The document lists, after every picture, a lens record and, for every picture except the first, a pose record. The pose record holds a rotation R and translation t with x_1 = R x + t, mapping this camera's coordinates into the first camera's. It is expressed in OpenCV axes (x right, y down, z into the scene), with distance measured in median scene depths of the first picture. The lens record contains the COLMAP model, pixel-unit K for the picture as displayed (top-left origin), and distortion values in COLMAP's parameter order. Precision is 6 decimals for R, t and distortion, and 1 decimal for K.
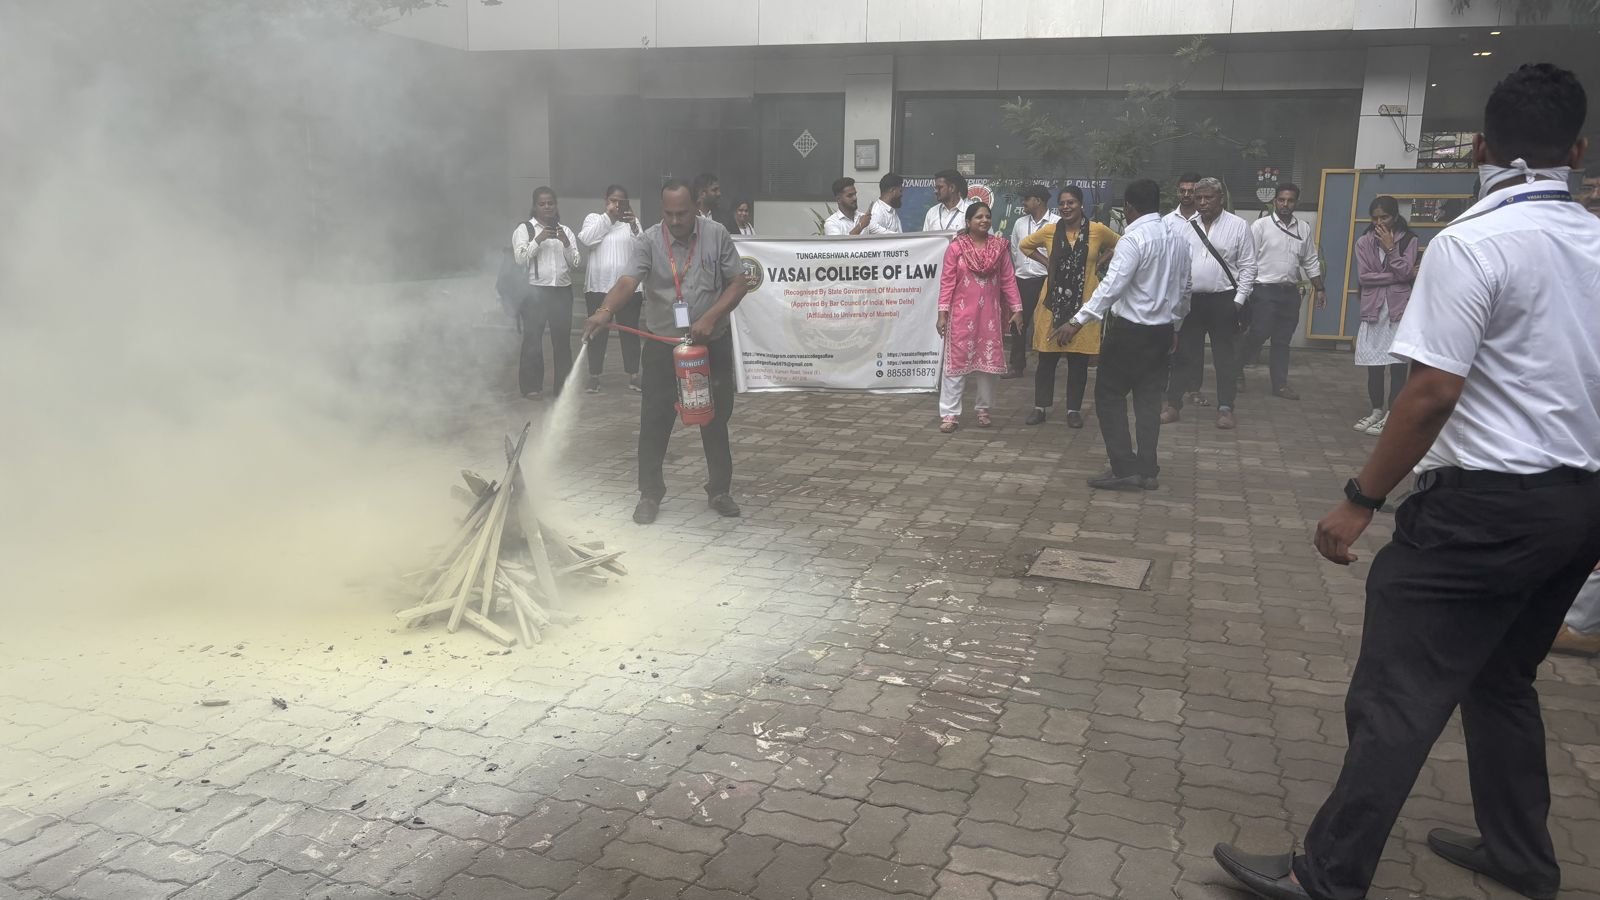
lens RADIAL K [[1159.2, 0, 799.2], [0, 1159.2, 441.0], [0, 0, 1]] dist [0.039348, -0.030461]
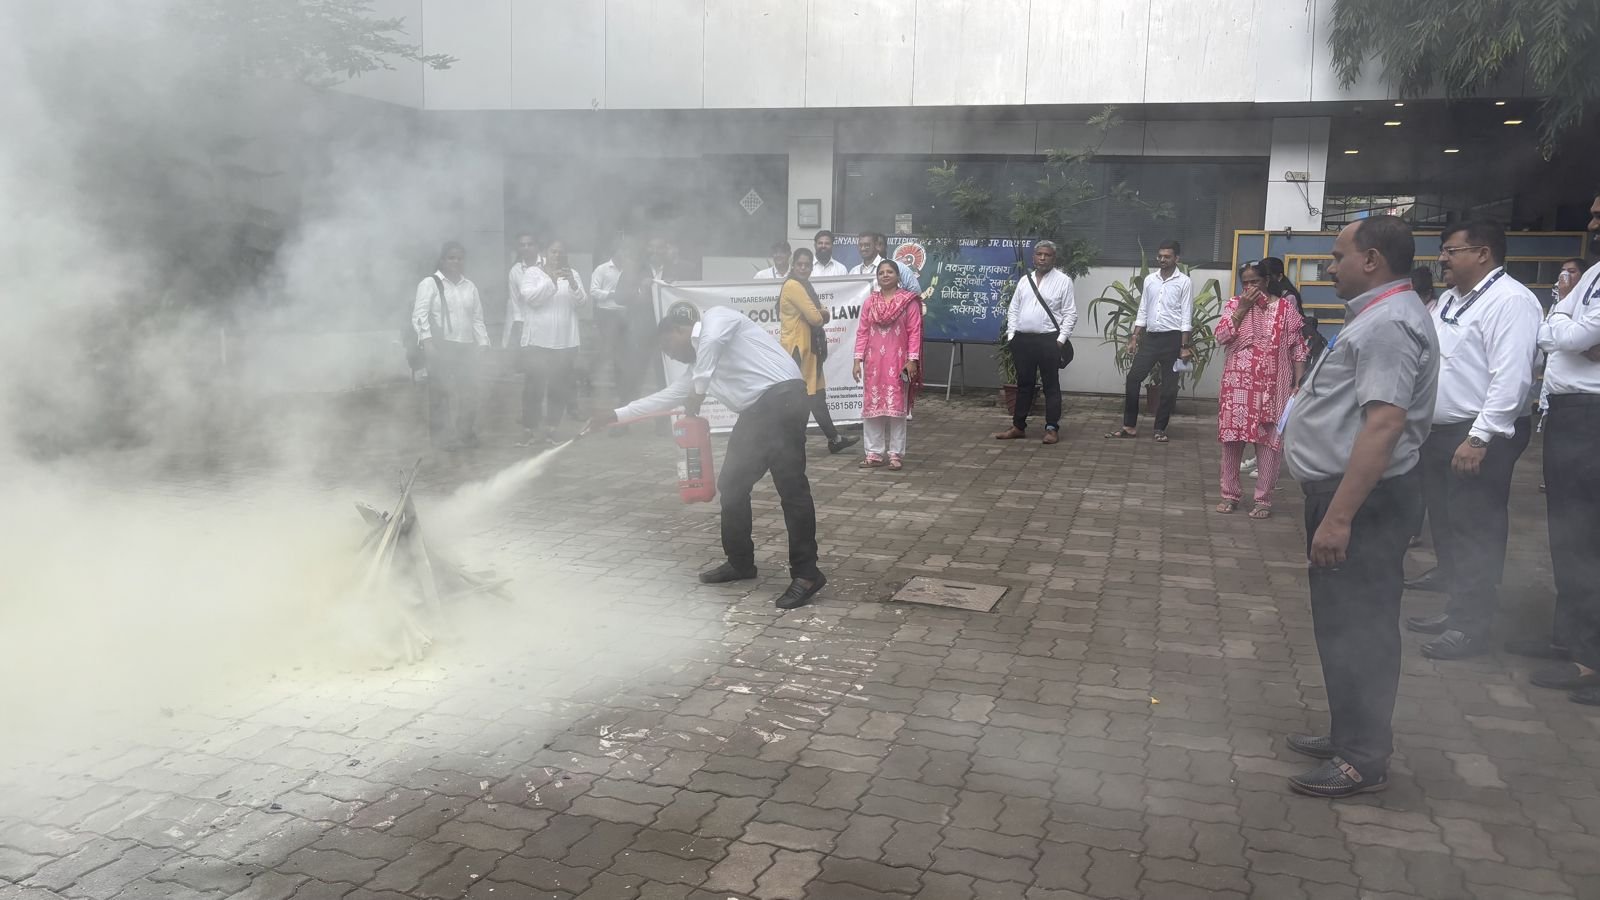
lens RADIAL K [[1154.8, 0, 817.2], [0, 1154.8, 454.7], [0, 0, 1]] dist [0.049080, -0.055575]
pose [[0.999544, 0.001302, 0.030162, 0.102871], [-0.000260, 0.999404, -0.034531, 0.017940], [-0.030189, 0.034508, 0.998948, -0.092172]]
